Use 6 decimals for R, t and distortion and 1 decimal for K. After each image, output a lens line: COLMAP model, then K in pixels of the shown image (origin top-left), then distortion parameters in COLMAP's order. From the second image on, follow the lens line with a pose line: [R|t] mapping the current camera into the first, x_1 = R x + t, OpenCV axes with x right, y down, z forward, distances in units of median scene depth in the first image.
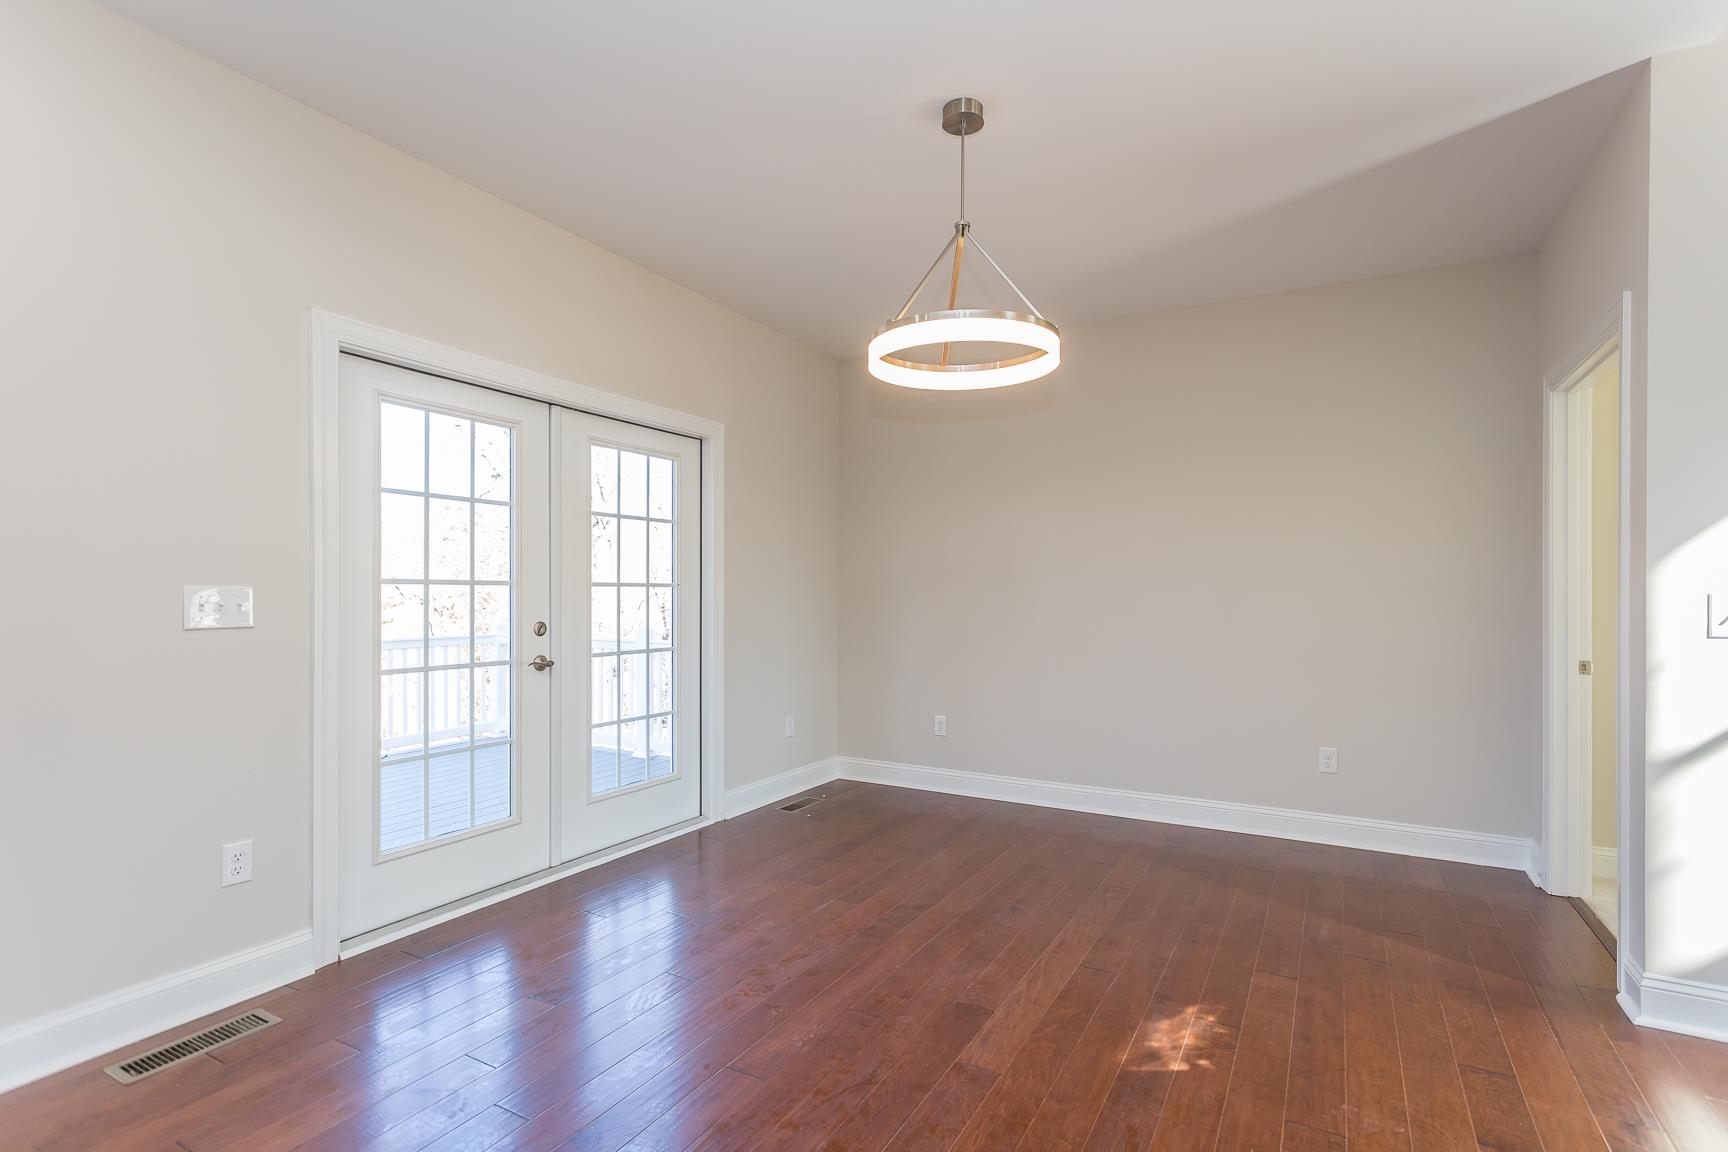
lens RADIAL K [[802.2, 0, 883.2], [0, 802.2, 597.6], [0, 0, 1]] dist [0.002119, -0.000724]
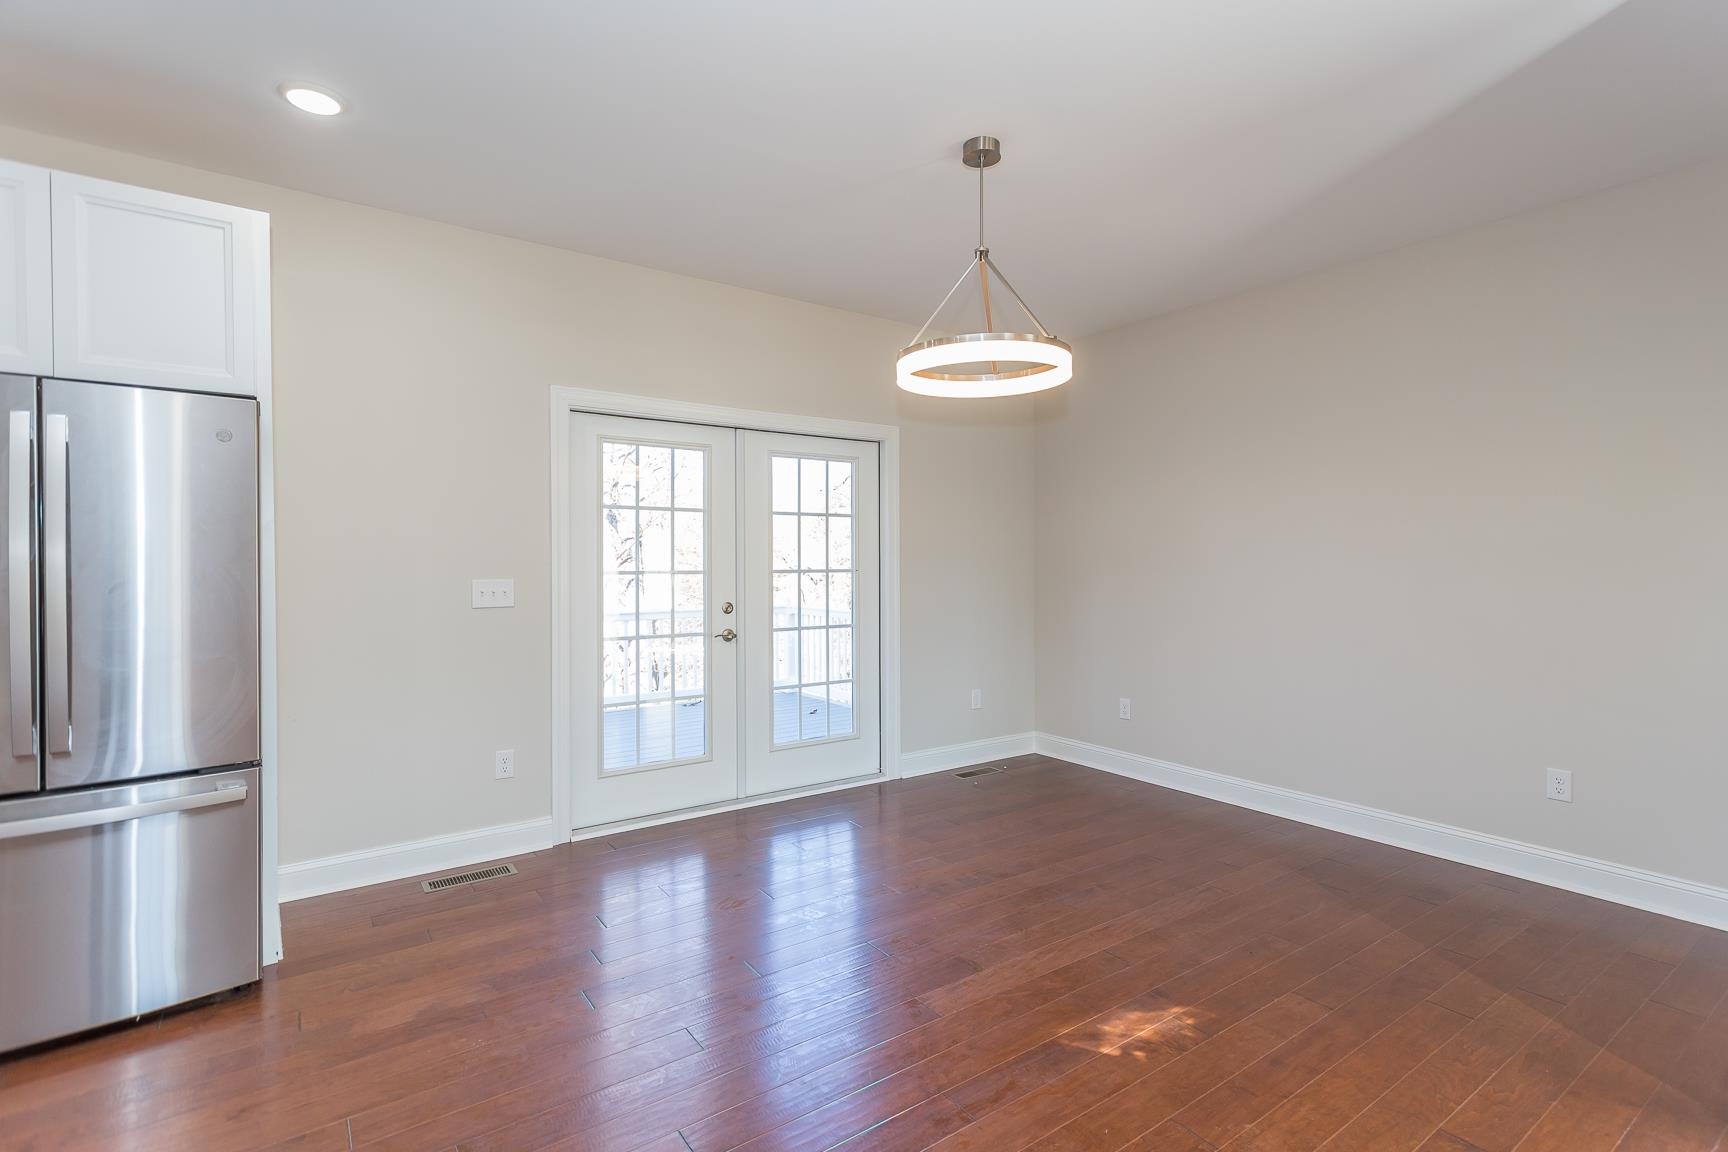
lens RADIAL K [[805.6, 0, 888.8], [0, 805.6, 567.6], [0, 0, 1]] dist [-0.003382, 0.000350]
pose [[0.906120, -0.001223, -0.423019, 0.345185], [0.002241, 0.999996, 0.001908, -0.026875], [0.423015, -0.002677, 0.906119, -0.038339]]
